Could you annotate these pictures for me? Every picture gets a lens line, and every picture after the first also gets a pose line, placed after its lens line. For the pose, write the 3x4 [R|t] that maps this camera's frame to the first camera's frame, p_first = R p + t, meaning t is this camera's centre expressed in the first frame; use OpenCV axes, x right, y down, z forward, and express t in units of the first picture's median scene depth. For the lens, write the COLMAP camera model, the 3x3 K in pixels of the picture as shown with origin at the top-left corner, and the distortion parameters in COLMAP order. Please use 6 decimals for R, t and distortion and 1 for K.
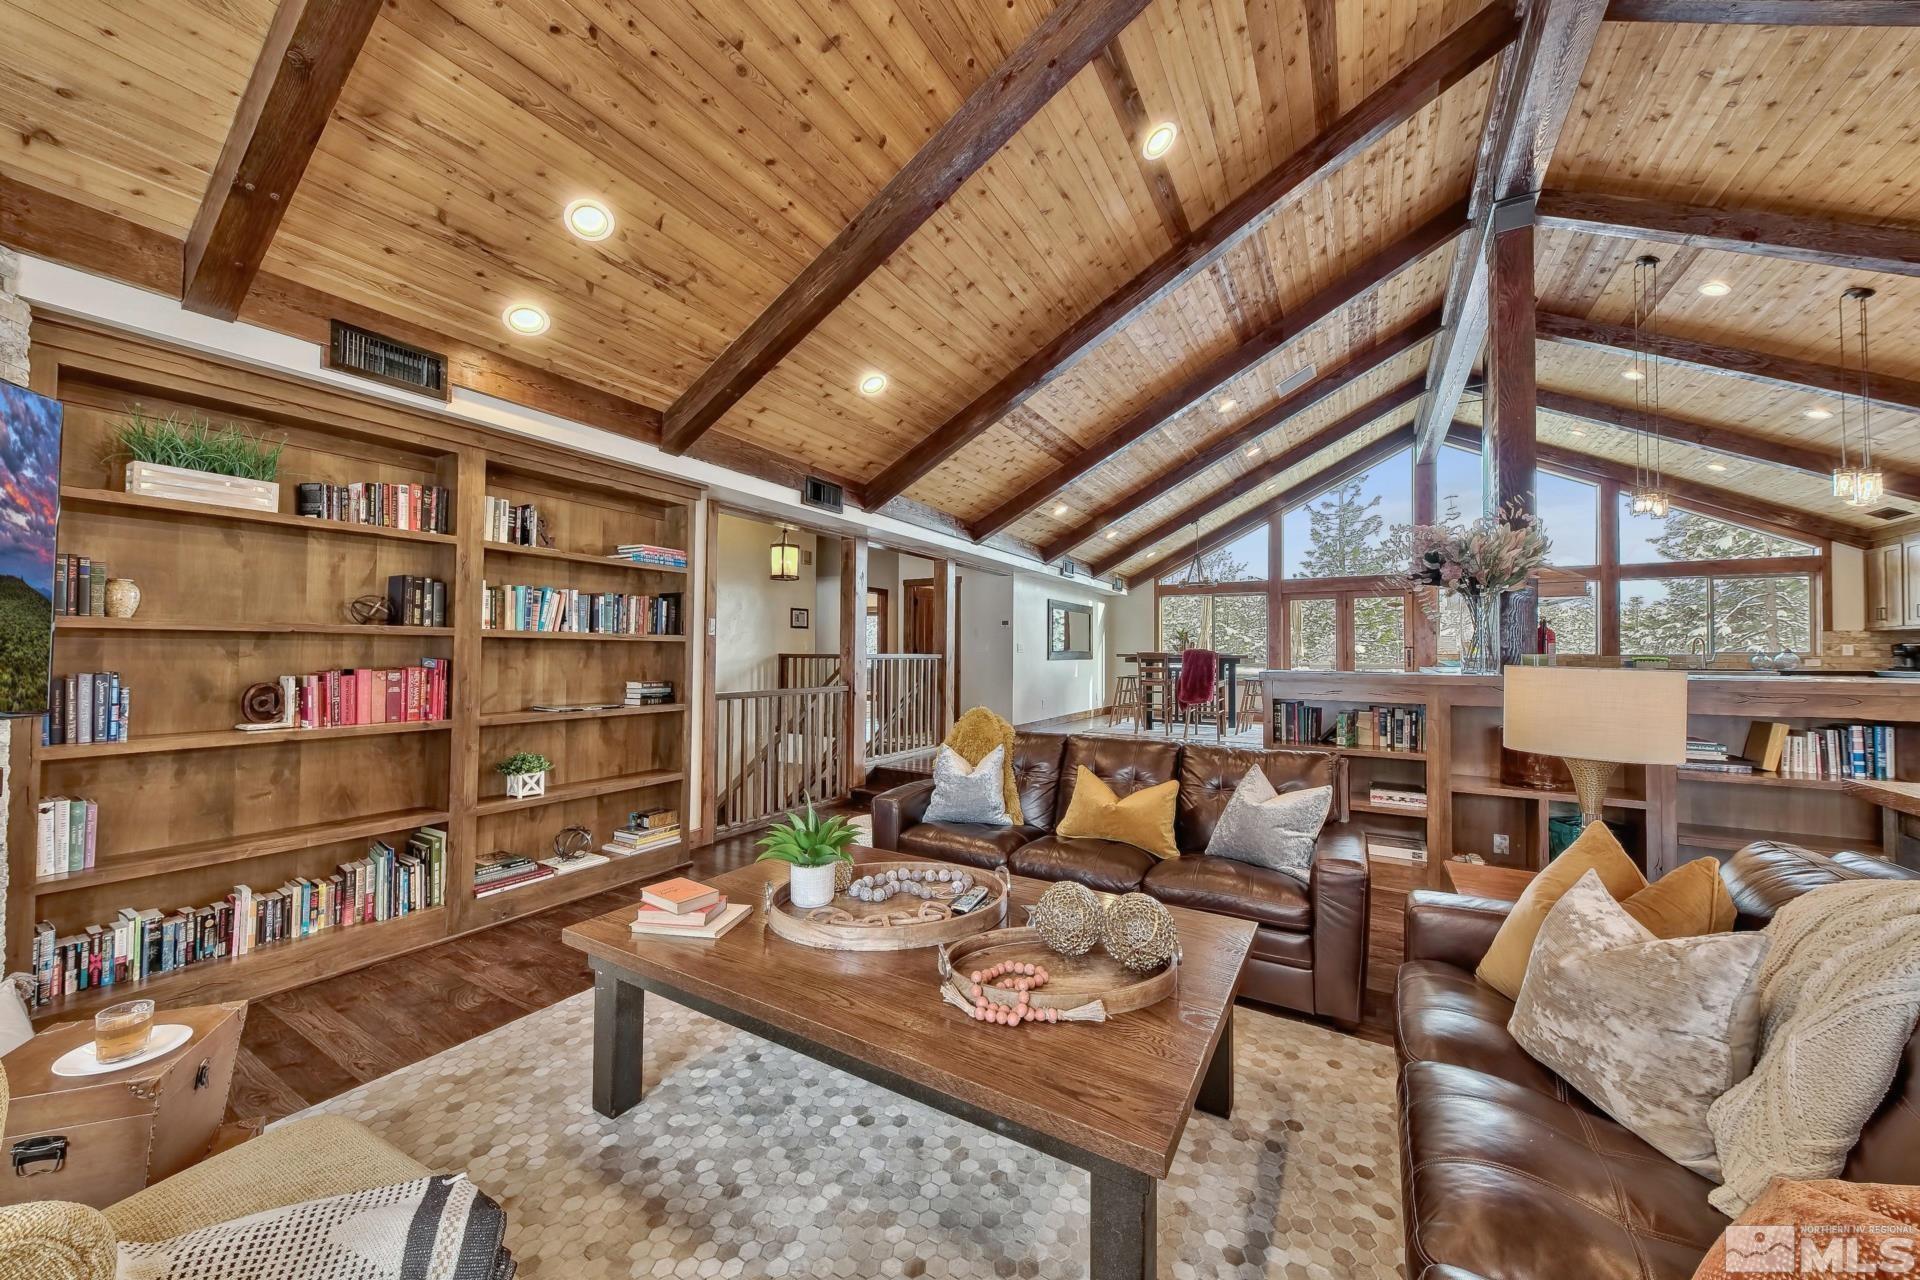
lens RADIAL K [[688.2, 0, 963.0], [0, 688.2, 633.5], [0, 0, 1]] dist [-0.002223, -0.000197]
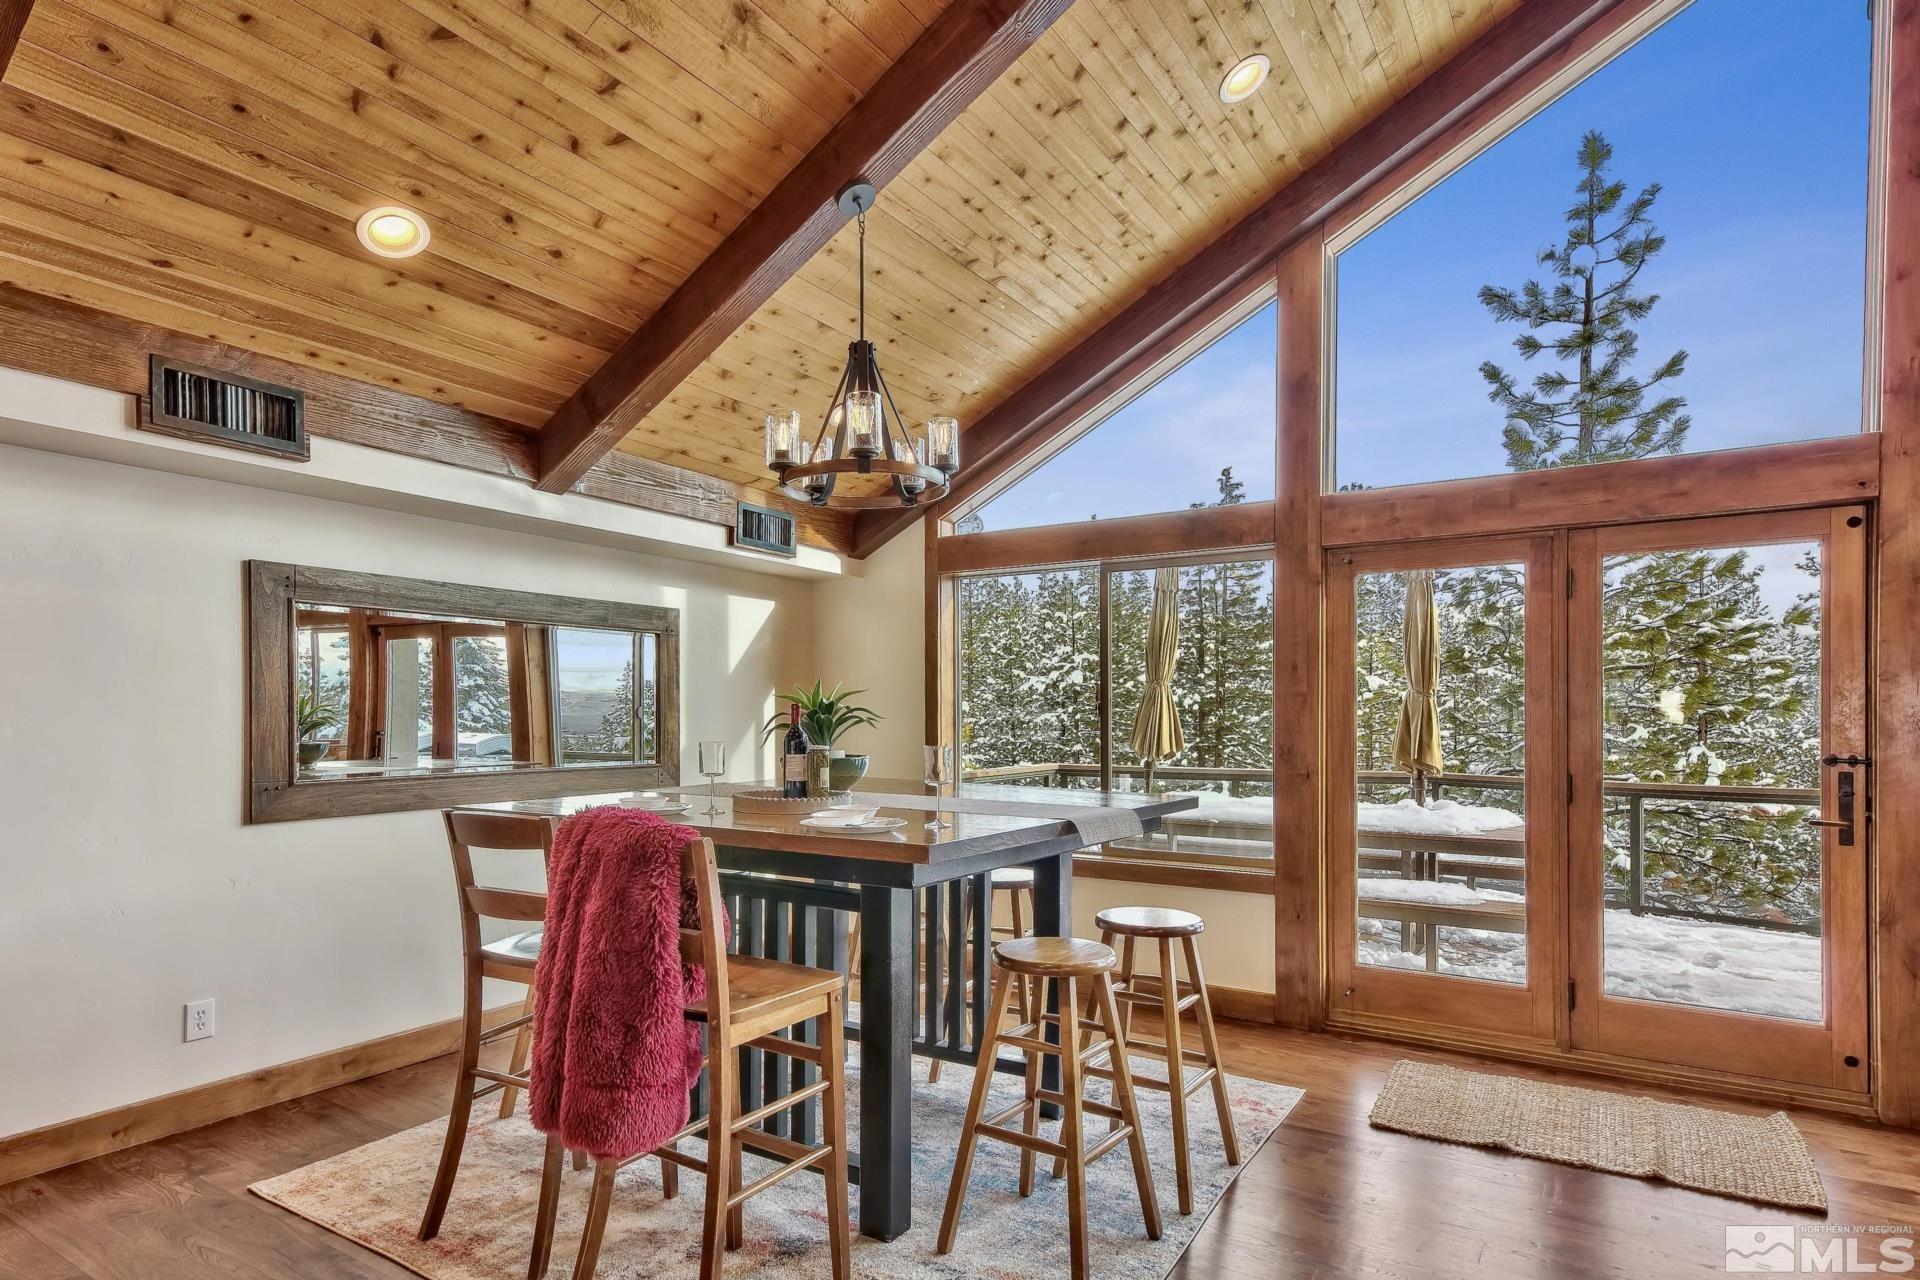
lens RADIAL K [[1038.6, 0, 958.2], [0, 1038.6, 707.2], [0, 0, 1]] dist [-0.000304, -0.000215]
pose [[0.998800, -0.003997, -0.048812, 0.336559], [0.005021, 0.999769, 0.020876, -0.006685], [0.048717, -0.021096, 0.998590, 0.587317]]
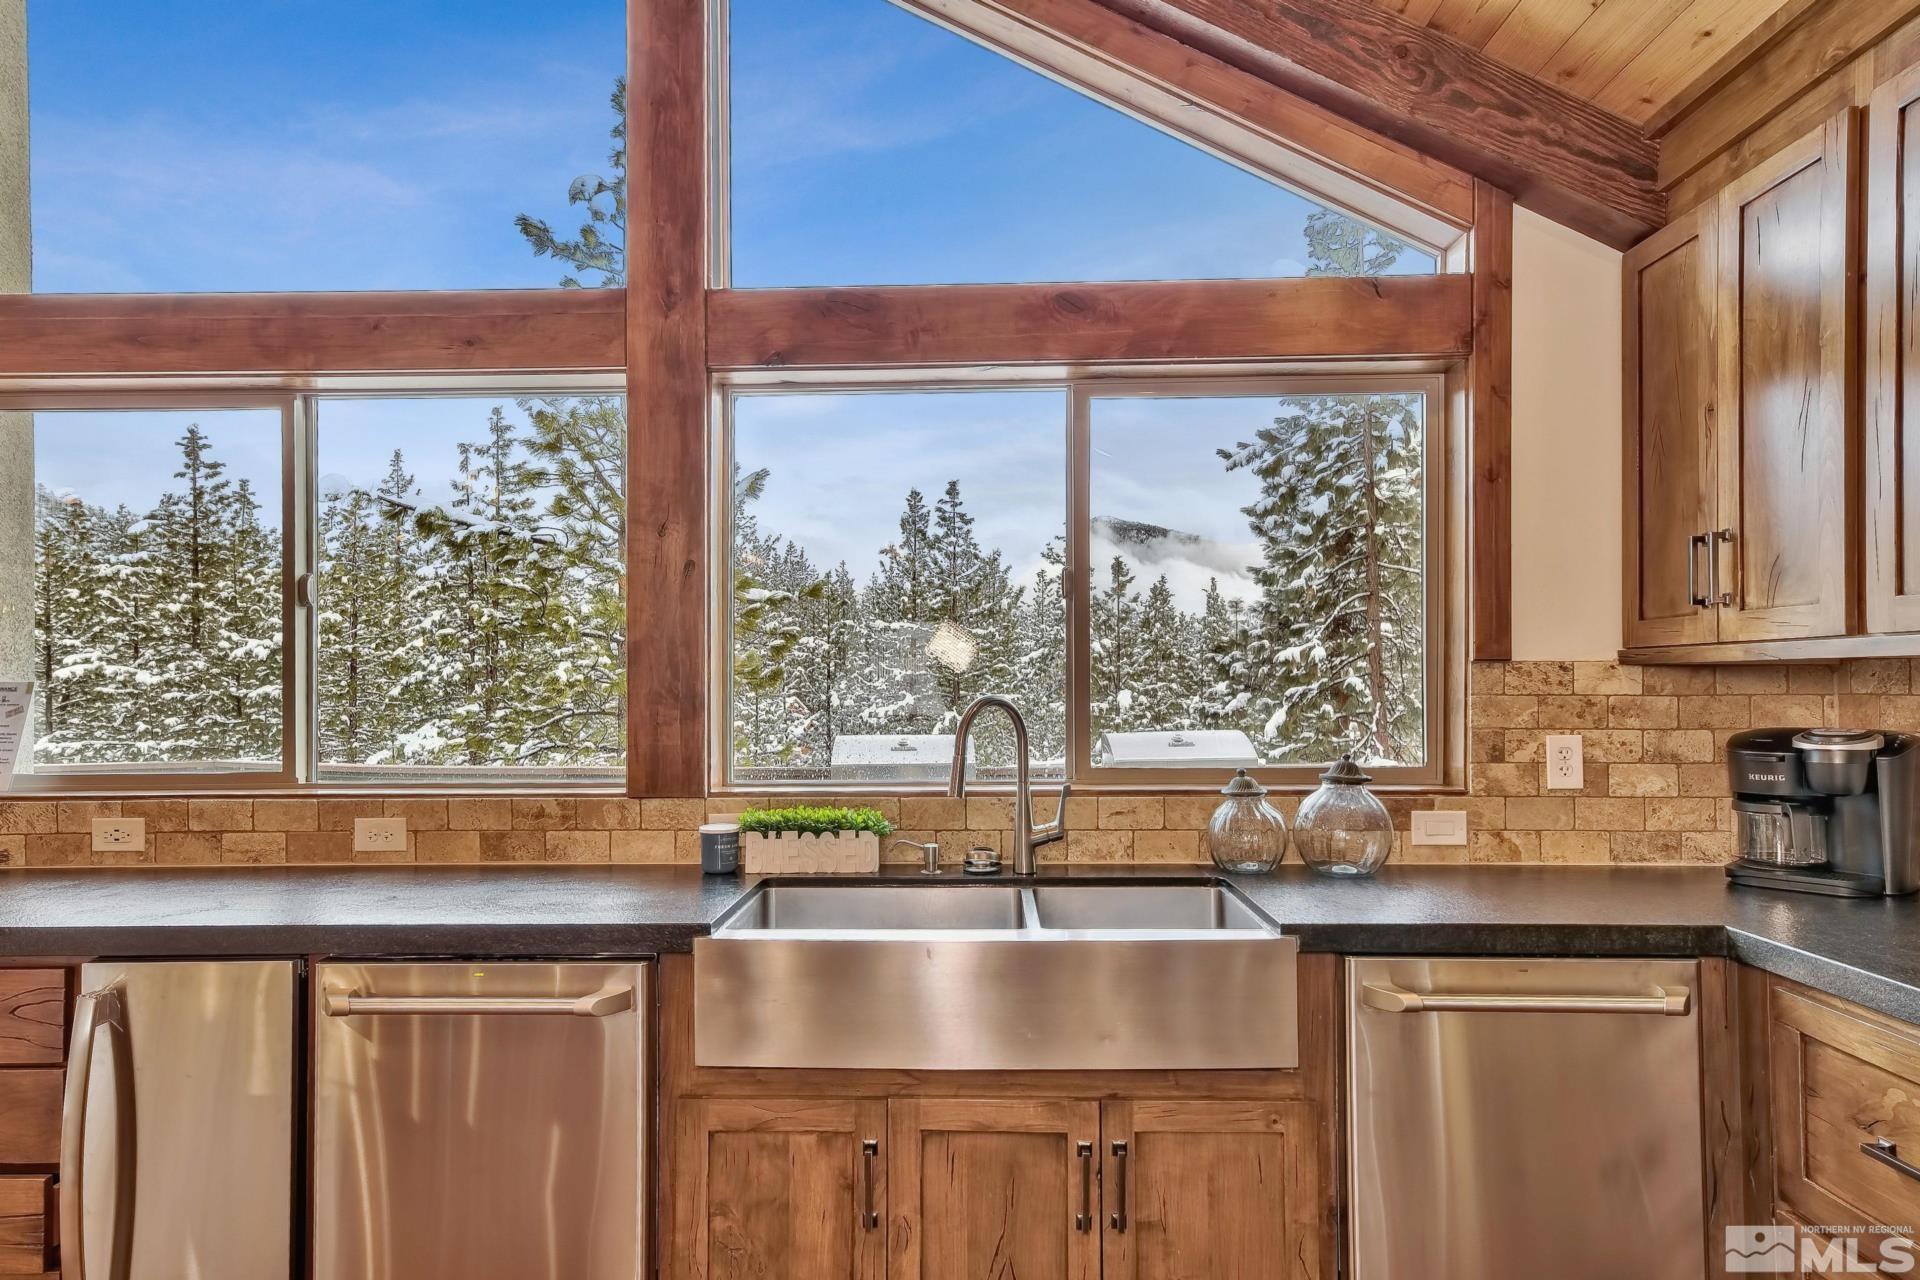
lens RADIAL K [[1105.7, 0, 955.8], [0, 1105.7, 656.7], [0, 0, 1]] dist [0.002618, 0.000150]
pose [[0.878868, 0.002589, 0.477058, 0.716166], [-0.004315, 0.999988, 0.002522, -0.003994], [-0.477045, -0.004276, 0.878868, 0.583574]]
